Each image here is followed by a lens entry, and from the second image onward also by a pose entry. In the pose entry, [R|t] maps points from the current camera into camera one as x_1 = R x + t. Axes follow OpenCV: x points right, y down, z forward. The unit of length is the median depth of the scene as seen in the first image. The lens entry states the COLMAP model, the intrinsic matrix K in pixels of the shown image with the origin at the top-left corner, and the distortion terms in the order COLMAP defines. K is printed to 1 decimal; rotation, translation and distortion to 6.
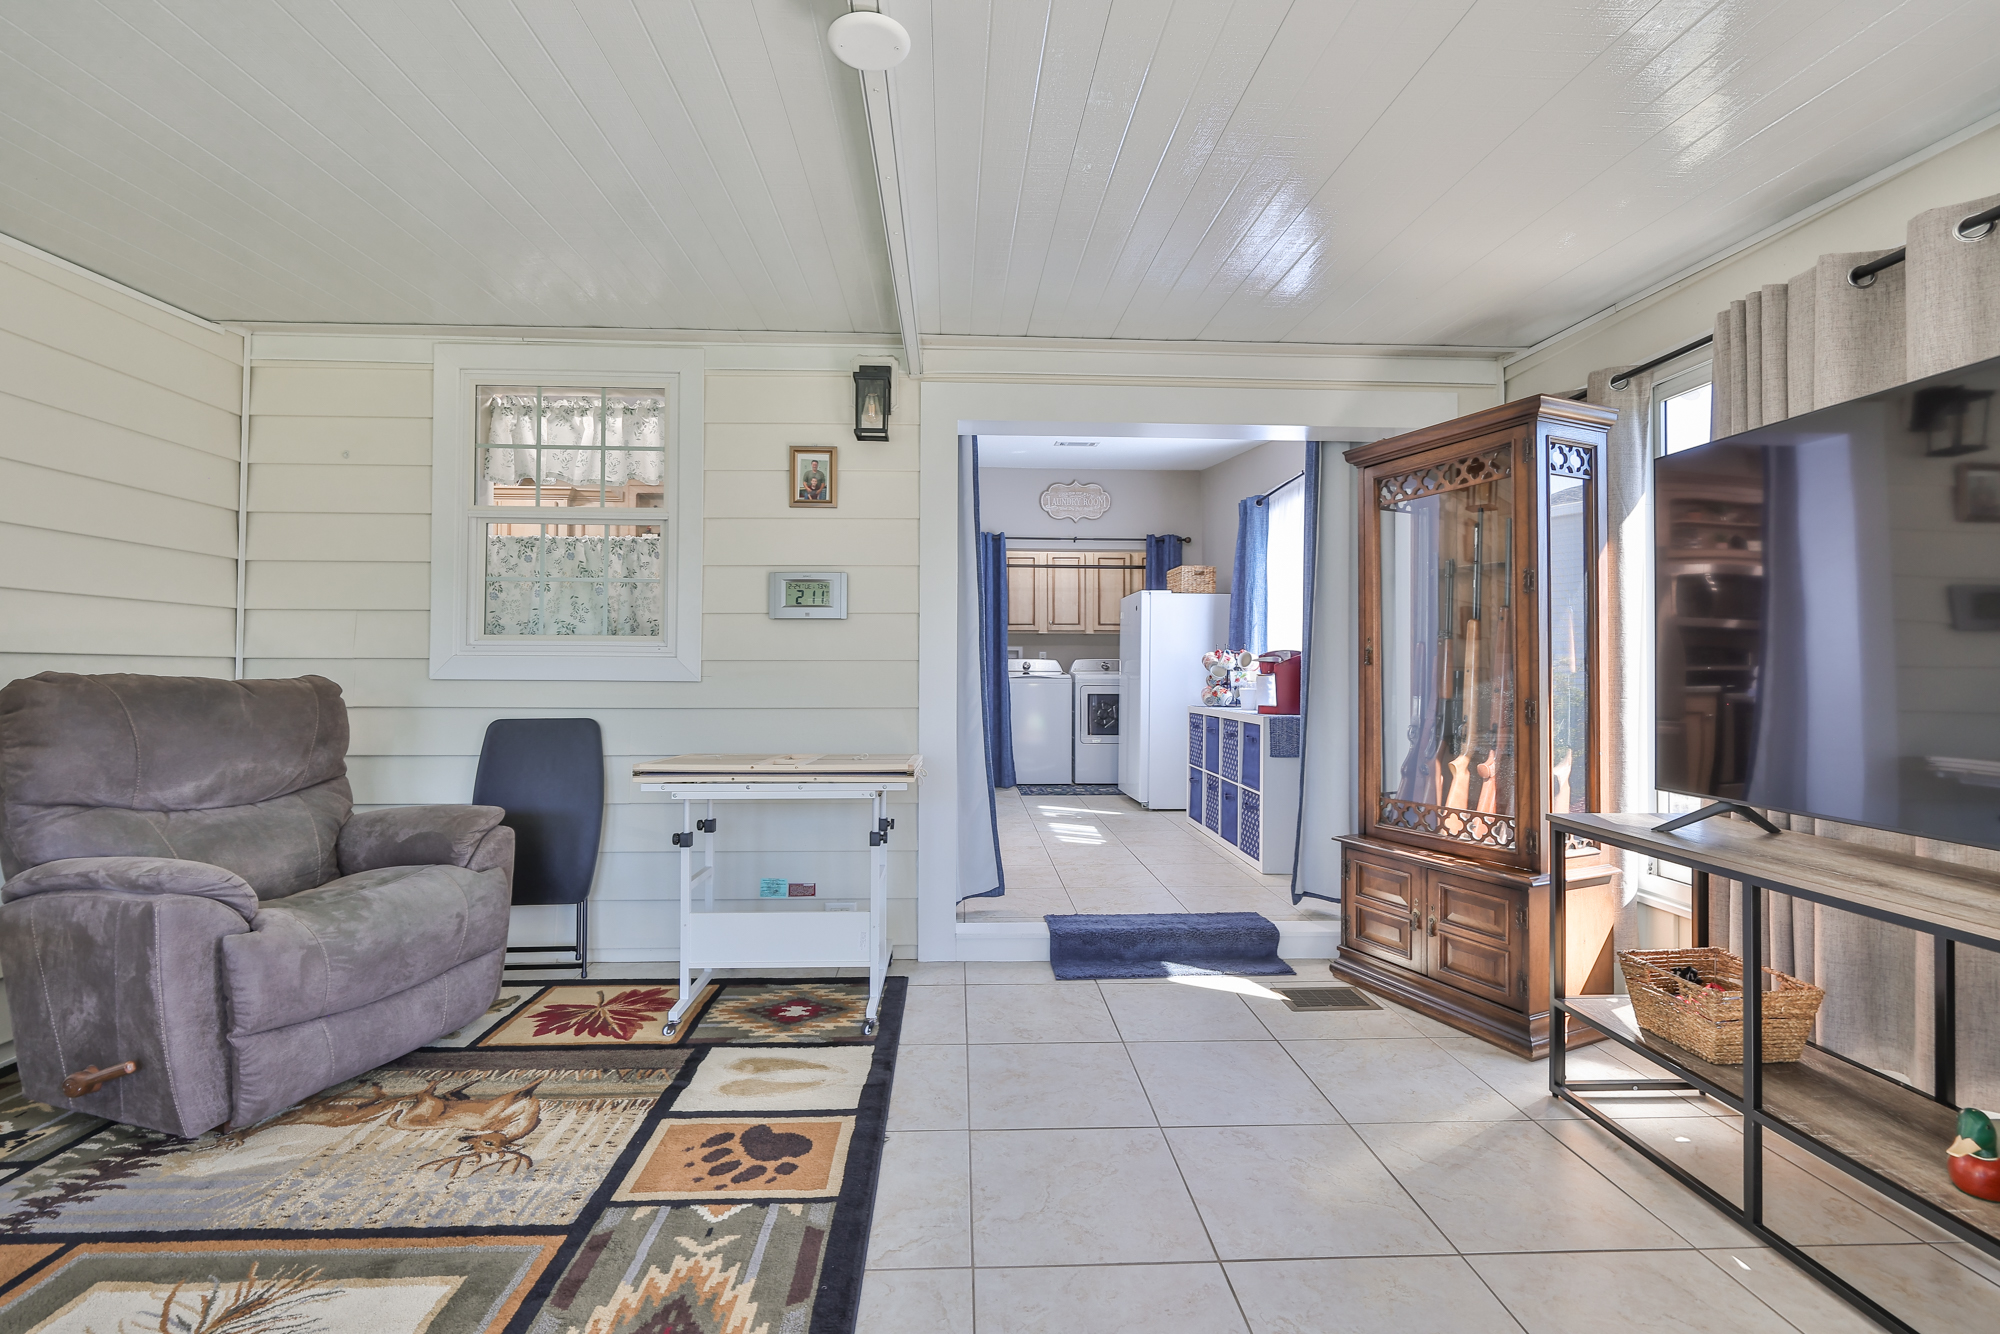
lens RADIAL K [[857.0, 0, 990.7], [0, 857.0, 665.9], [0, 0, 1]] dist [-0.005524, 0.001552]
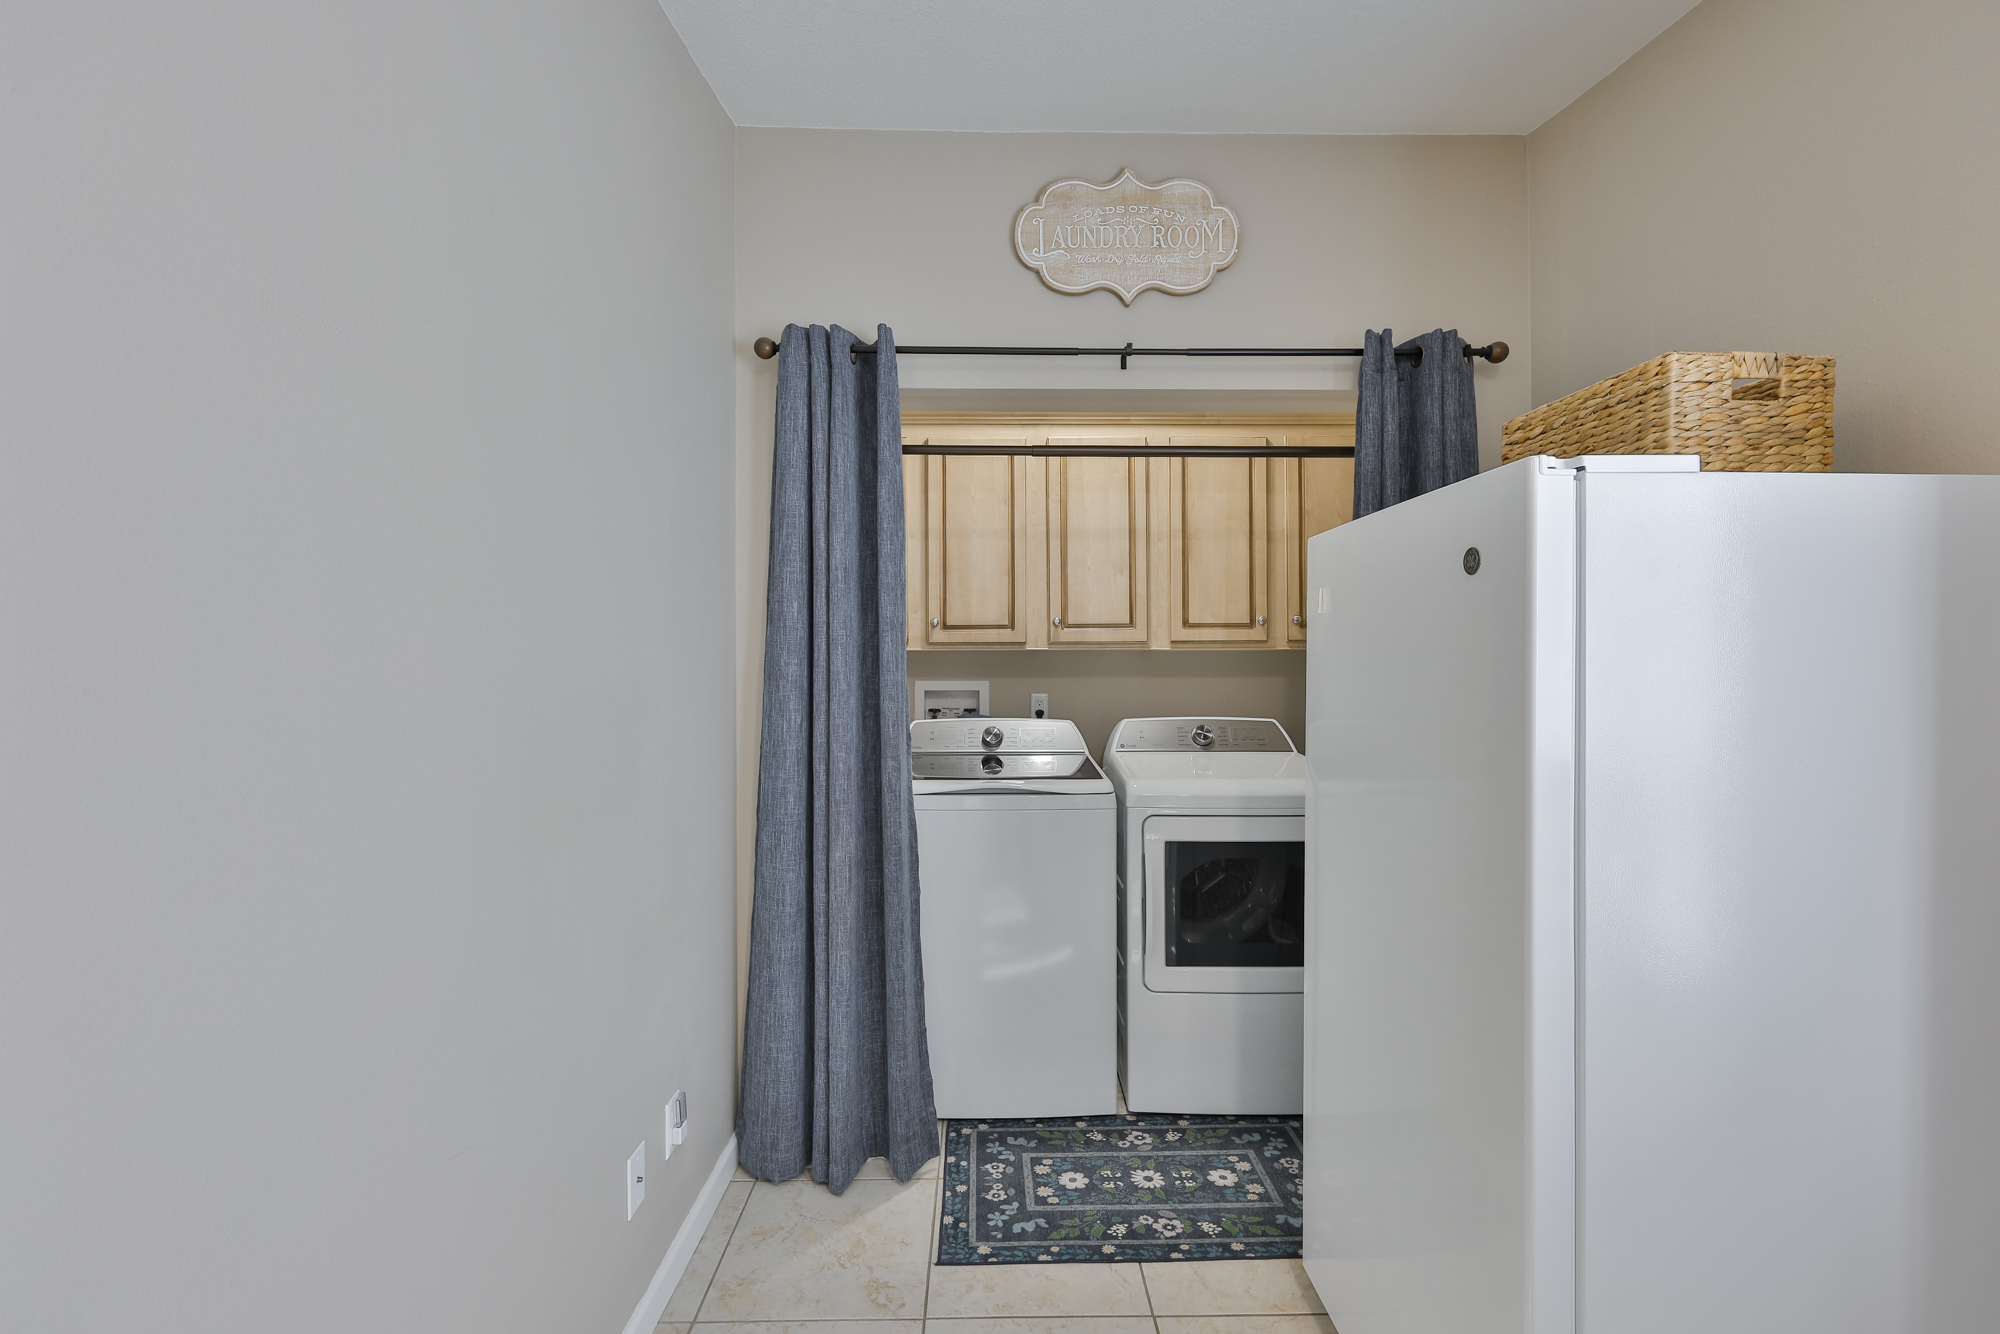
lens RADIAL K [[857.0, 0, 992.8], [0, 857.0, 659.5], [0, 0, 1]] dist [-0.005524, 0.001552]
pose [[0.999517, -0.003386, -0.030904, 0.141295], [0.003565, 0.999977, 0.005752, -0.095252], [0.030884, -0.005860, 0.999506, 1.639378]]
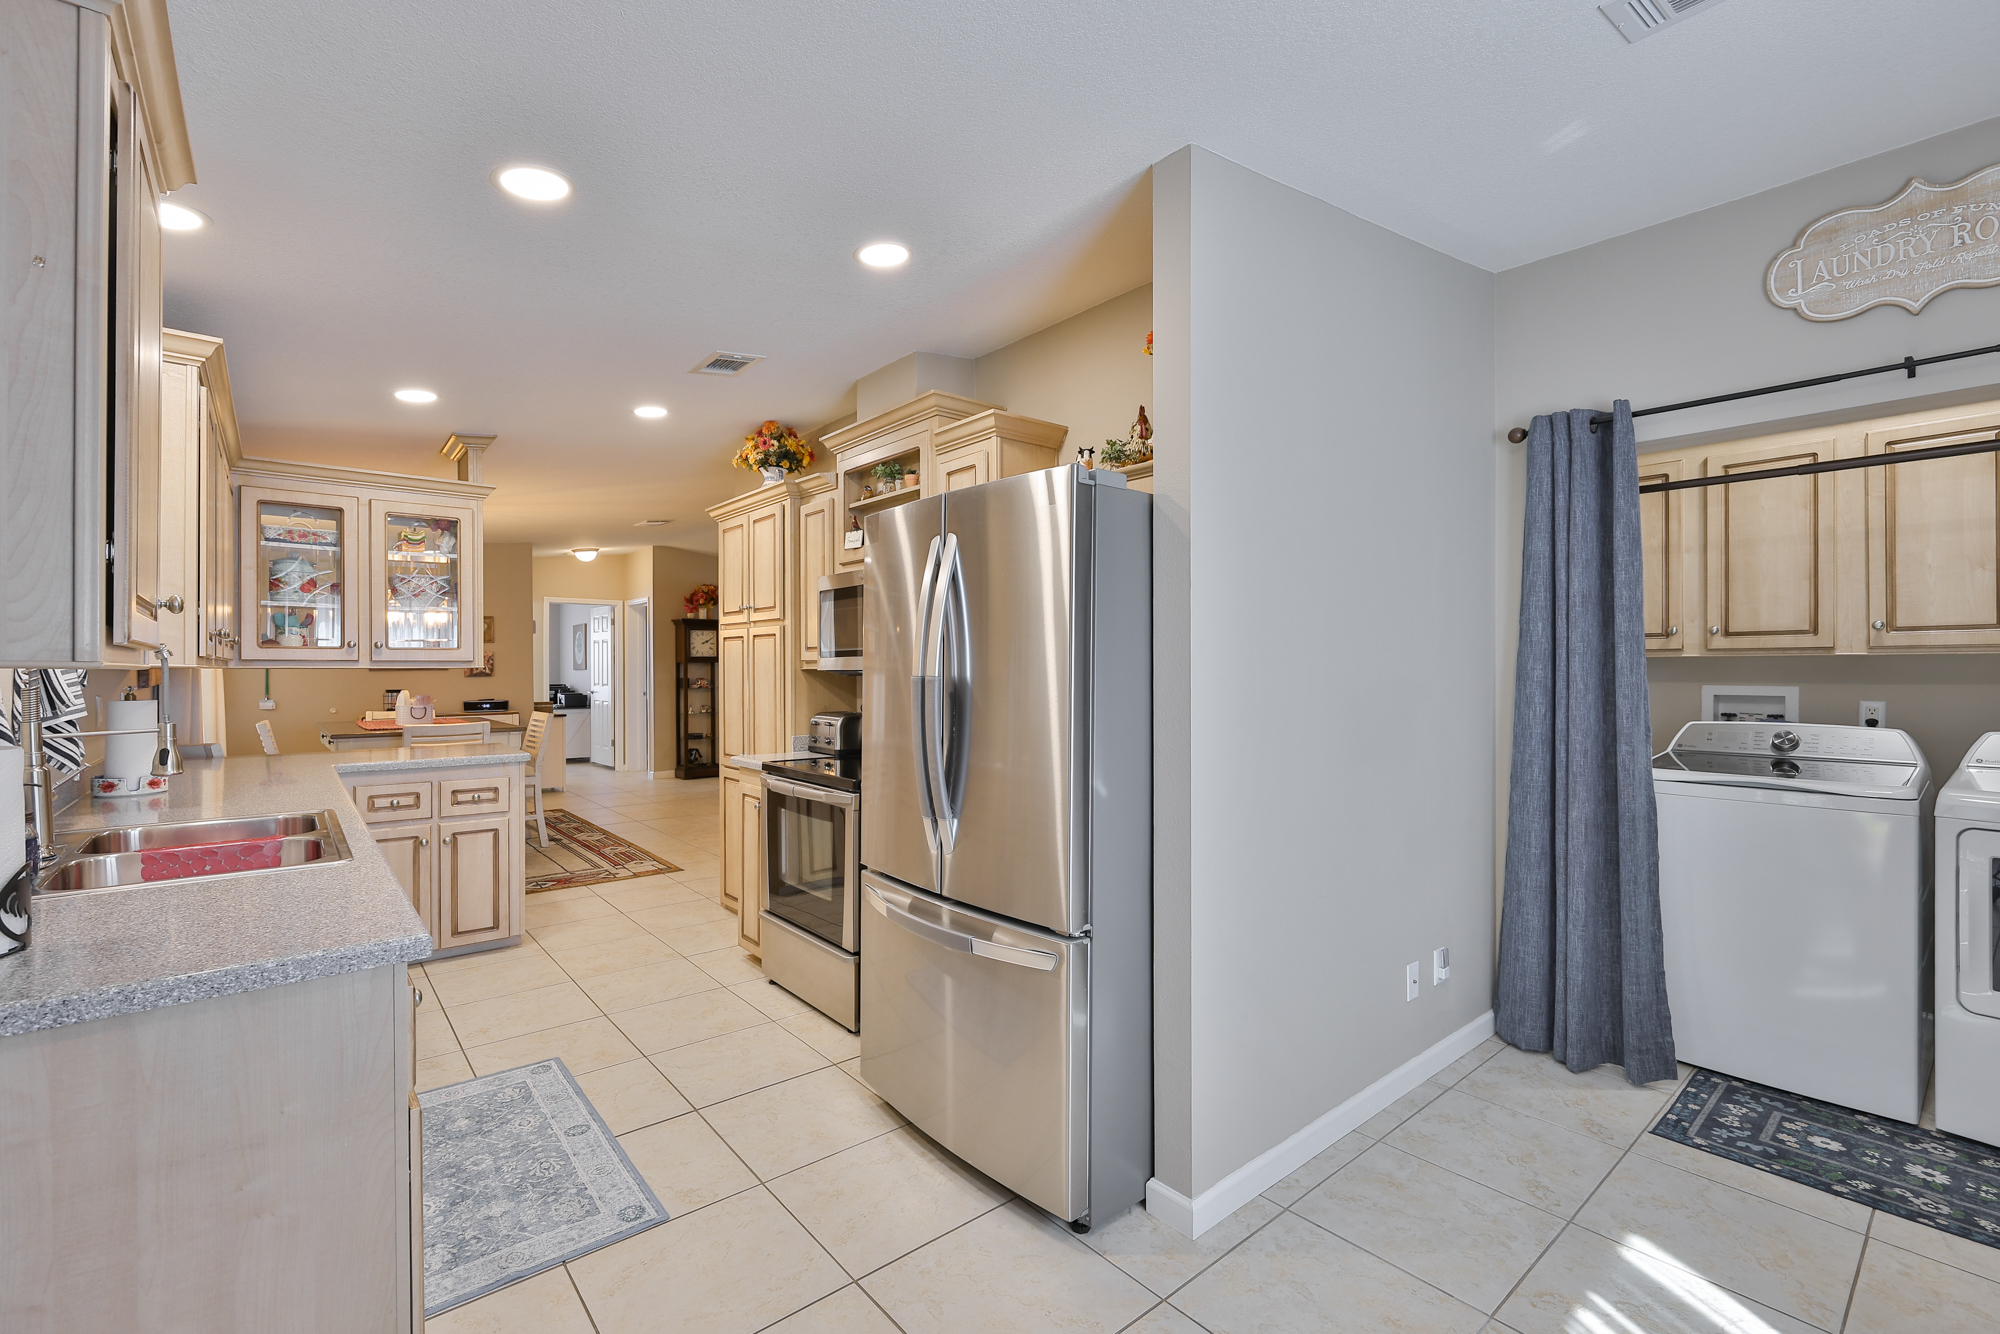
lens RADIAL K [[857.0, 0, 994.1], [0, 857.0, 669.1], [0, 0, 1]] dist [-0.005524, 0.001552]
pose [[0.609076, 0.000071, -0.793112, 0.337273], [0.009199, 0.999932, 0.007154, -0.100142], [0.793059, -0.011653, 0.609034, 1.288784]]
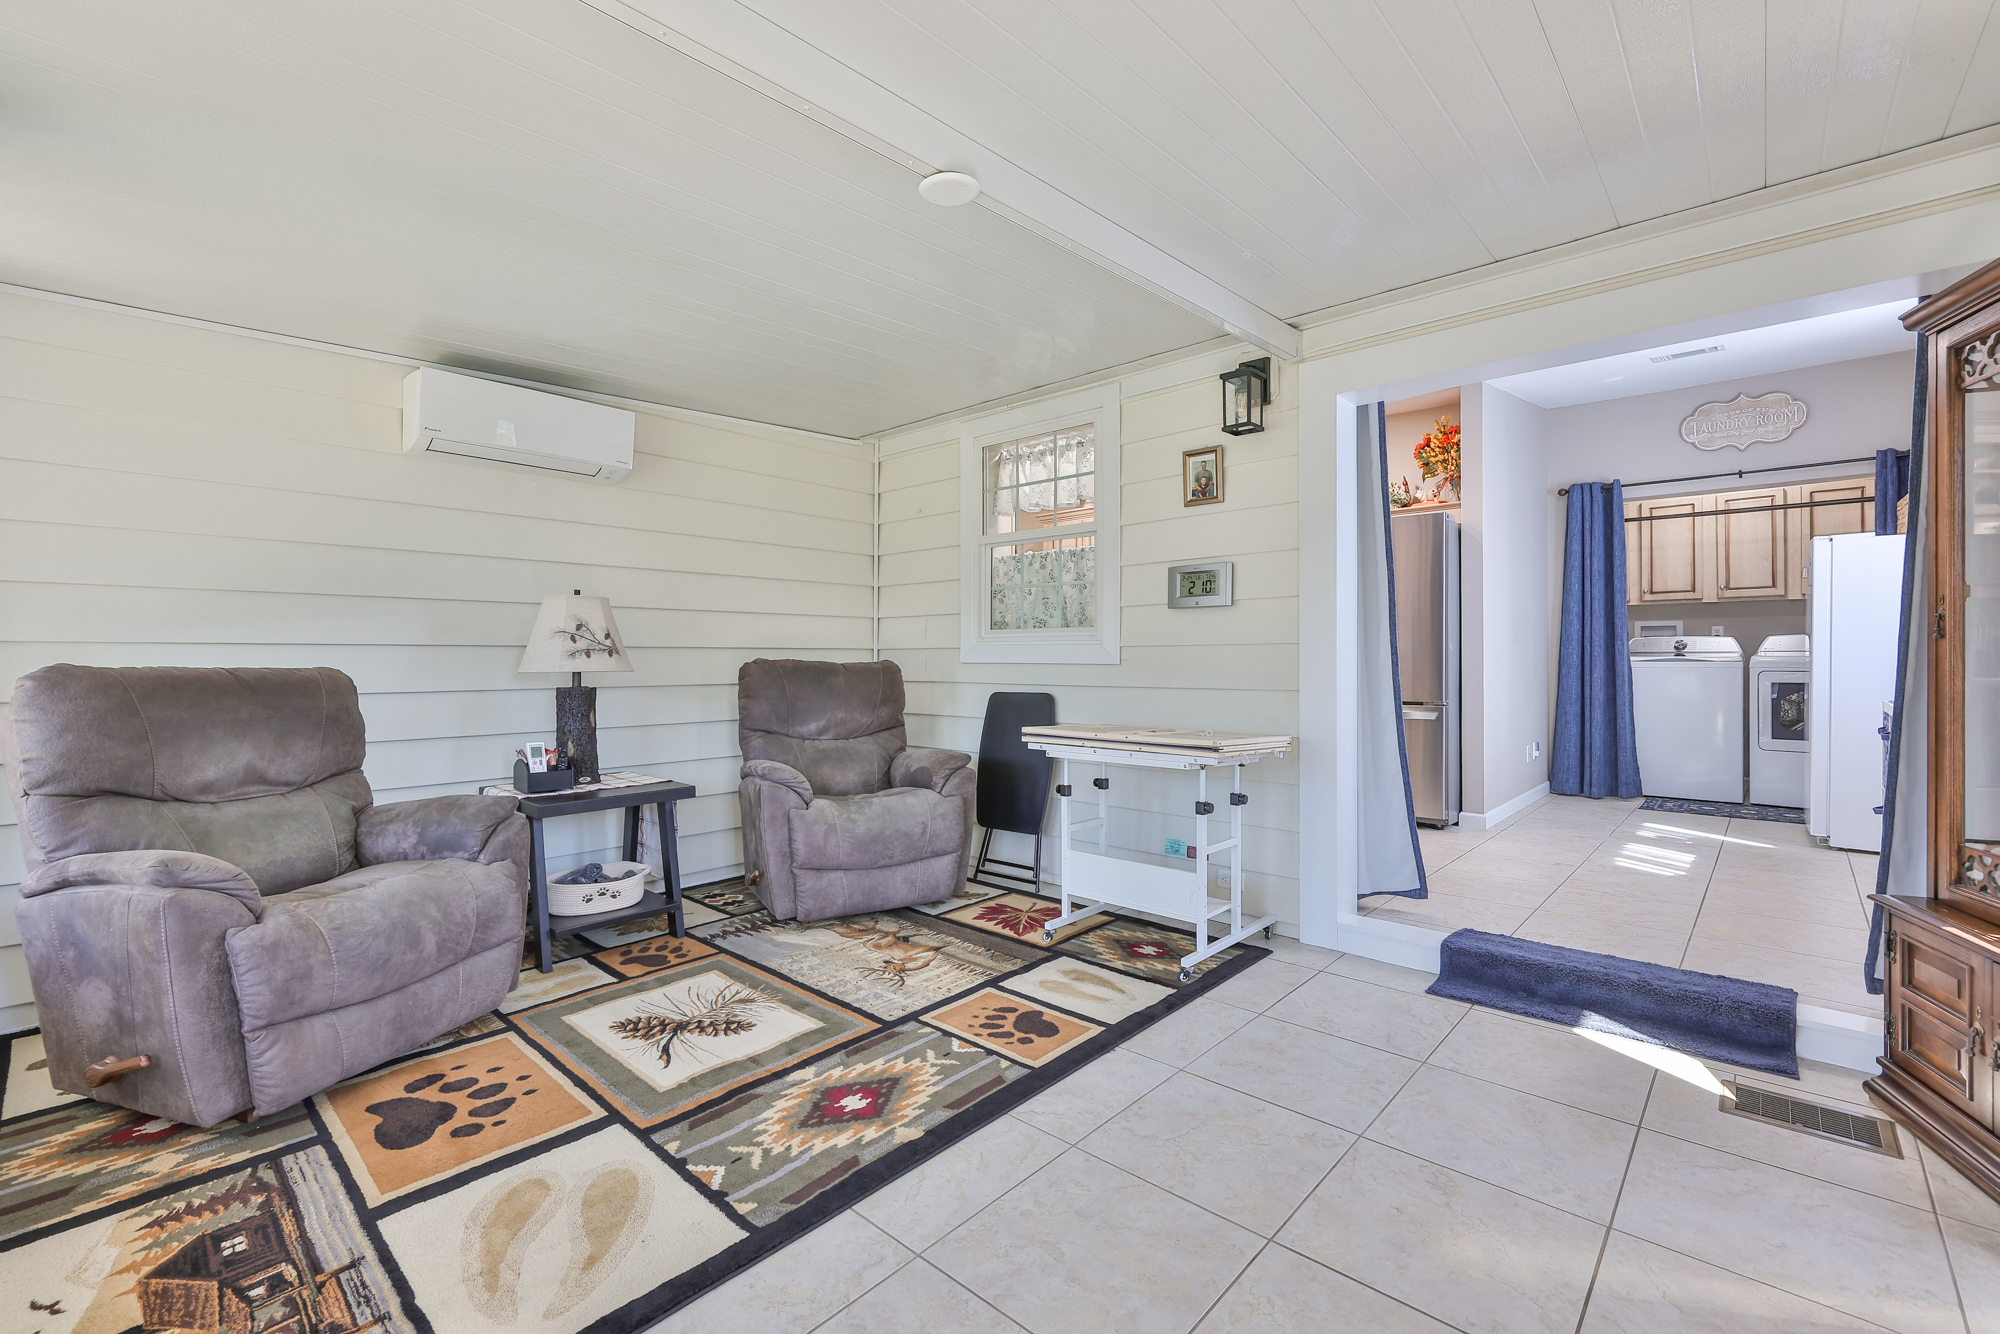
lens RADIAL K [[857.0, 0, 984.2], [0, 857.0, 661.5], [0, 0, 1]] dist [-0.005524, 0.001552]
pose [[0.703584, -0.001634, -0.710611, 0.387470], [0.011288, 0.999897, 0.008877, 0.001998], [0.710523, -0.014267, 0.703530, 0.033061]]
